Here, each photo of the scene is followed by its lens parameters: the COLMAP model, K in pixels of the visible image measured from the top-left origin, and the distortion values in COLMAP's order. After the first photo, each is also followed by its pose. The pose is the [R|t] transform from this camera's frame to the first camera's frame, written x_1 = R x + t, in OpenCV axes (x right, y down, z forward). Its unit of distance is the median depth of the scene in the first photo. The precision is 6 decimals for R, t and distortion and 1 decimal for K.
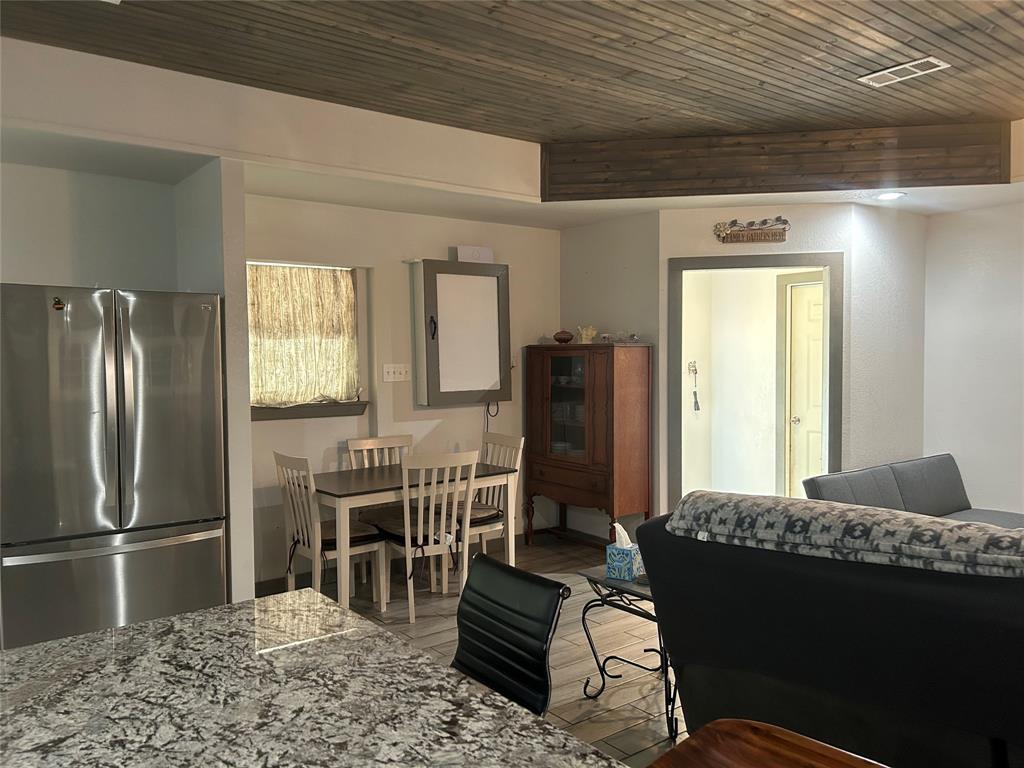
lens RADIAL K [[782.4, 0, 512.0], [0, 782.4, 384.0], [0, 0, 1]] dist [0.004870, -0.000453]
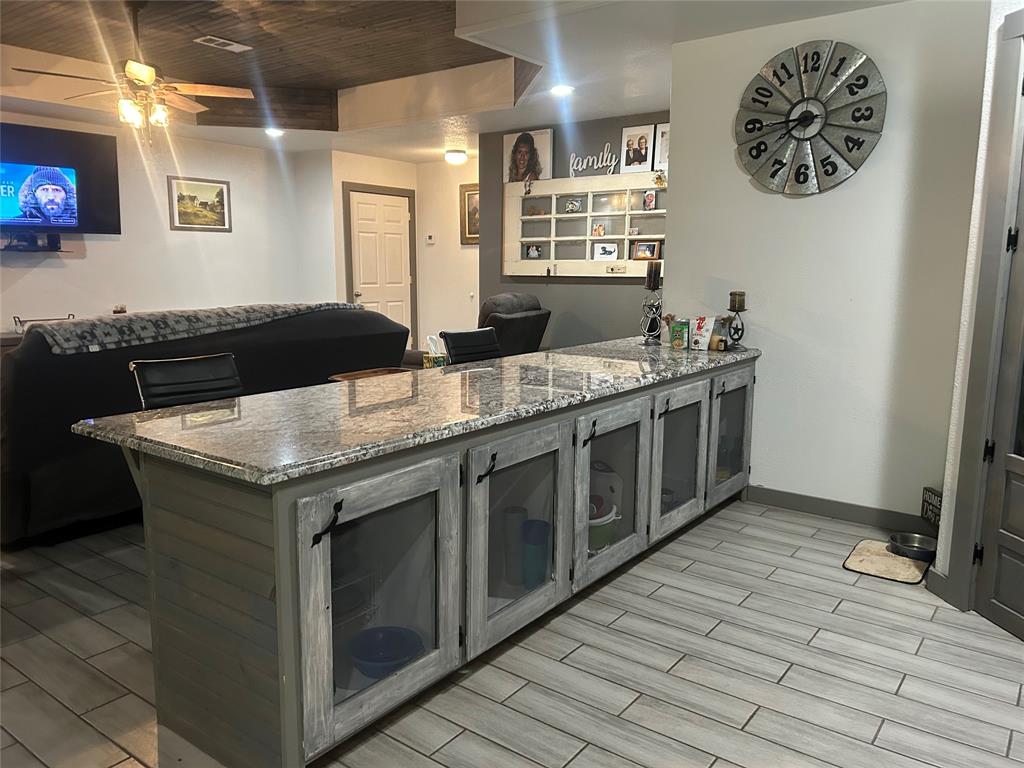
lens RADIAL K [[774.4, 0, 512.0], [0, 774.4, 384.0], [0, 0, 1]] dist [0.081945, -0.107384]
pose [[-0.271416, -0.144380, 0.951571, -1.605382], [0.031798, 0.986799, 0.158795, 0.081374], [-0.961937, 0.073357, -0.263243, 0.860694]]
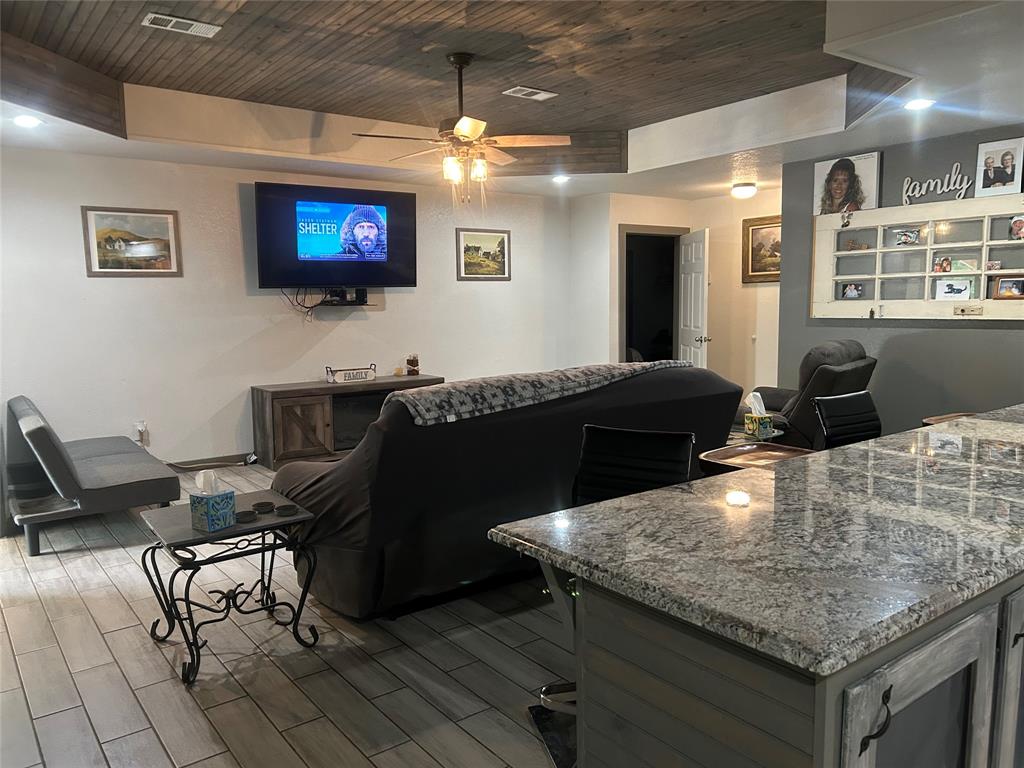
lens RADIAL K [[774.4, 0, 512.0], [0, 774.4, 384.0], [0, 0, 1]] dist [0.081945, -0.107384]
pose [[0.005492, -0.103550, 0.994609, -1.294250], [0.054389, 0.993183, 0.103101, 0.017766], [-0.998505, 0.053530, 0.011086, 1.138141]]
